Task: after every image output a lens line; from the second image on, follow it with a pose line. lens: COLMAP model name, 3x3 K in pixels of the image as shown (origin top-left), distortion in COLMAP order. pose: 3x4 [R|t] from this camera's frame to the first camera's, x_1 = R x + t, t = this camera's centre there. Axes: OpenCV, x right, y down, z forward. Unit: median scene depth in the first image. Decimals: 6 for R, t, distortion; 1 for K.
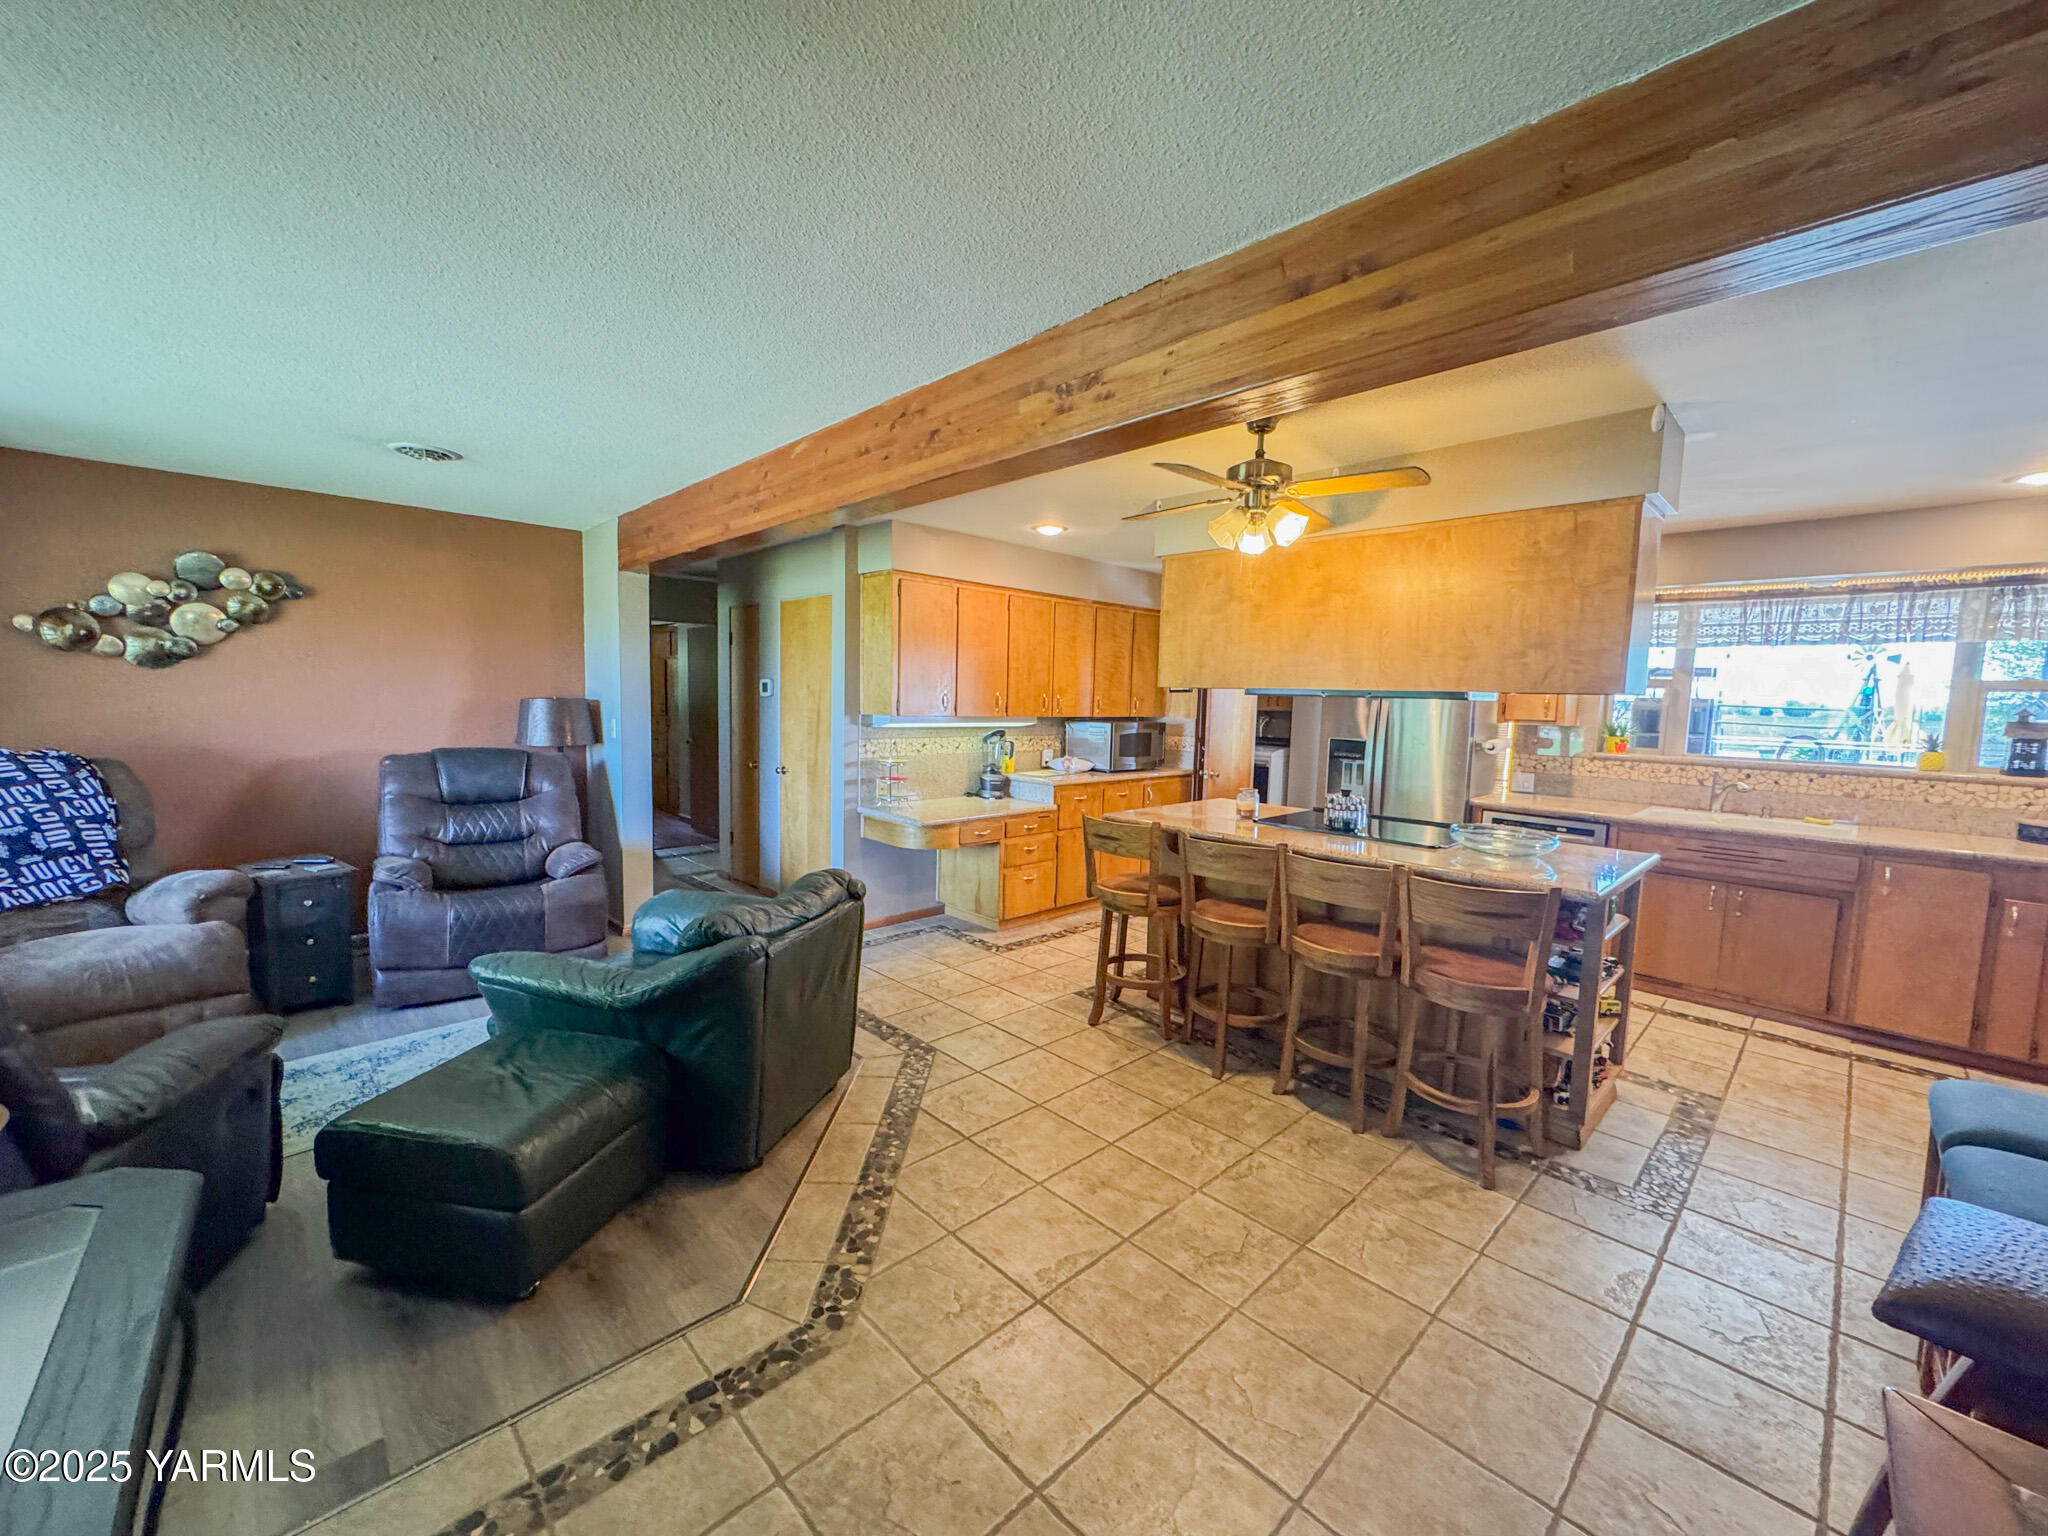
lens RADIAL K [[806.9, 0, 1021.7], [0, 806.9, 765.1], [0, 0, 1]] dist [-0.004633, 0.000125]
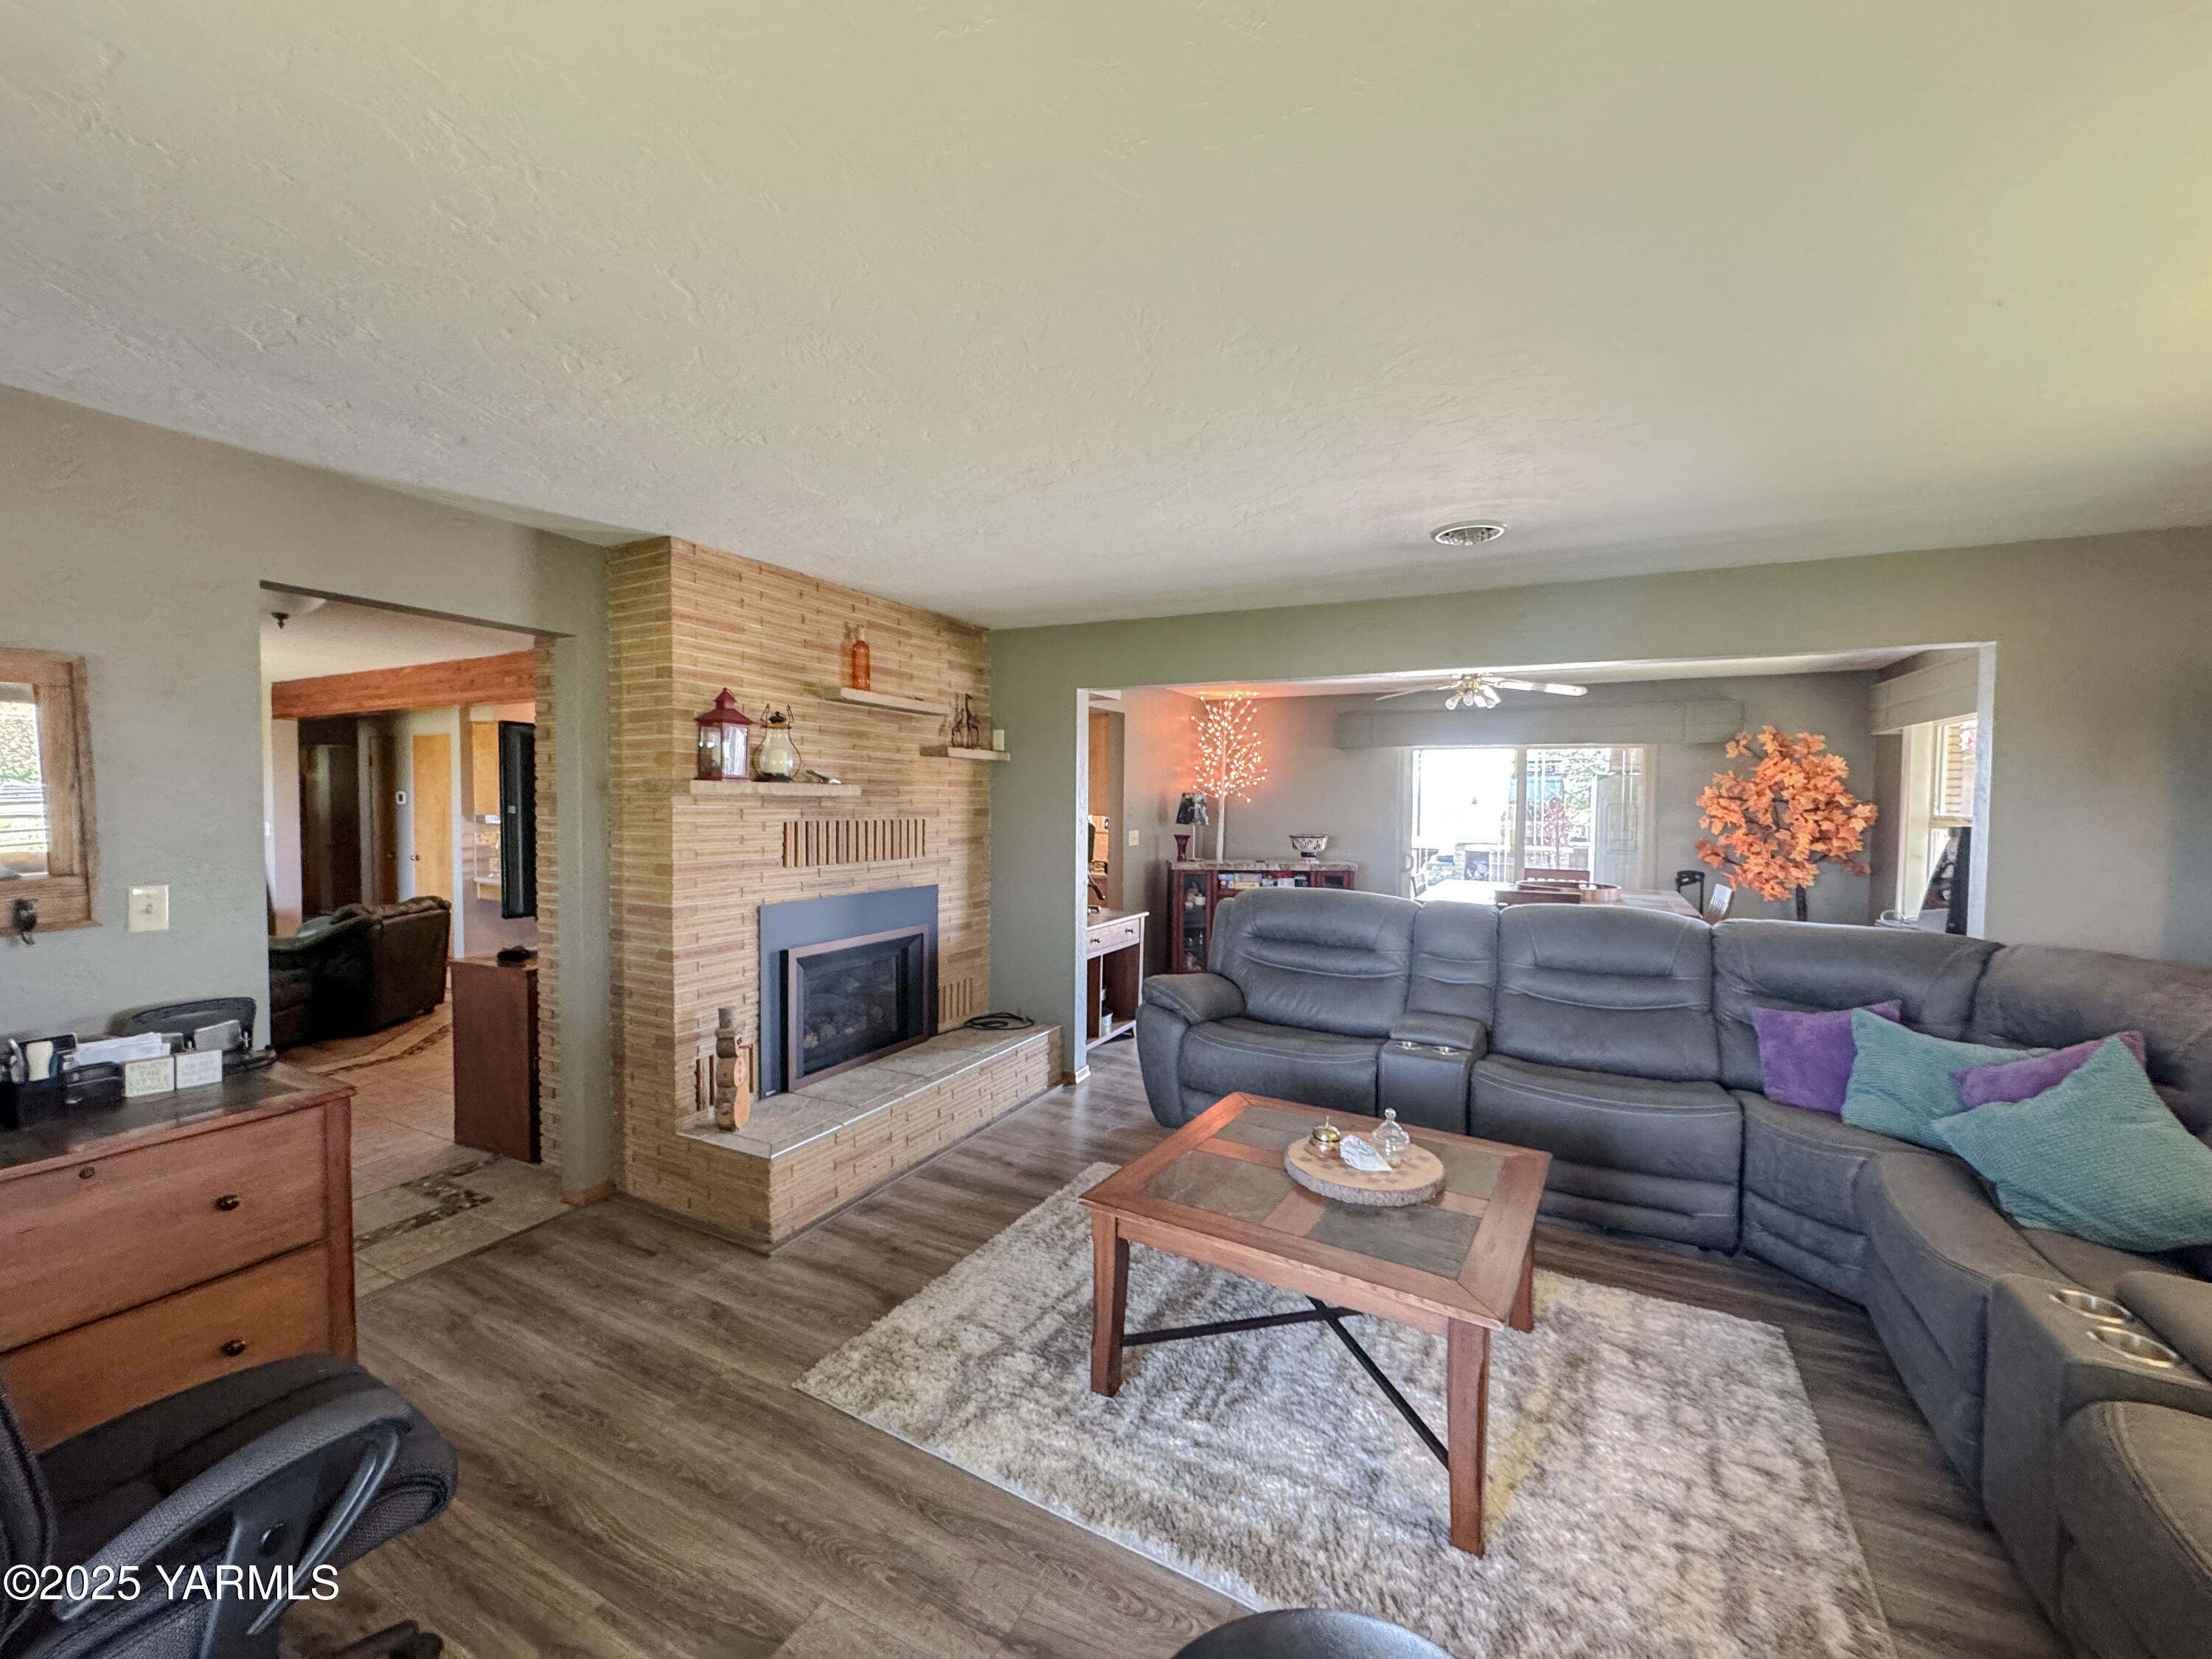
lens RADIAL K [[871.5, 0, 1103.5], [0, 871.5, 826.3], [0, 0, 1]] dist [-0.004633, 0.000125]
pose [[0.942062, -0.029001, 0.334183, 0.370673], [0.047117, 0.997819, -0.046232, 0.090558], [-0.332114, 0.059299, 0.941374, -0.929957]]
